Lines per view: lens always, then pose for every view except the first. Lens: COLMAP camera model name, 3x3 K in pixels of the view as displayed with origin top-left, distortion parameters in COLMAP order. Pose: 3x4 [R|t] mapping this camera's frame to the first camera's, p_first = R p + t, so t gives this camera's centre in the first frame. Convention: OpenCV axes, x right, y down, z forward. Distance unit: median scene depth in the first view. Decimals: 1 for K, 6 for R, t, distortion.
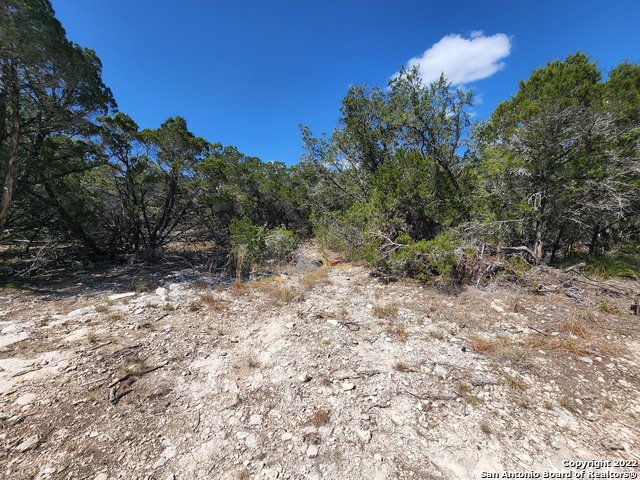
lens RADIAL K [[258.0, 0, 321.0], [0, 258.0, 236.6], [0, 0, 1]] dist [-0.000214, 0.000039]
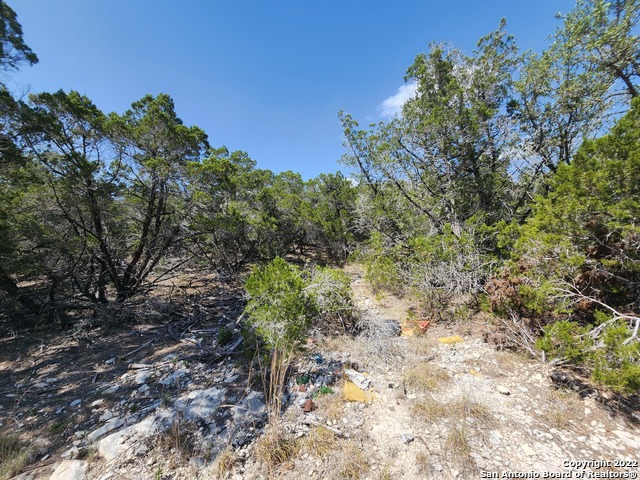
lens RADIAL K [[269.0, 0, 321.2], [0, 269.0, 238.9], [0, 0, 1]] dist [0.000028, 0.000398]
pose [[0.999437, -0.019979, -0.026938, -0.118543], [0.018133, 0.997580, -0.067127, -0.045651], [0.028214, 0.066600, 0.997381, 0.298521]]
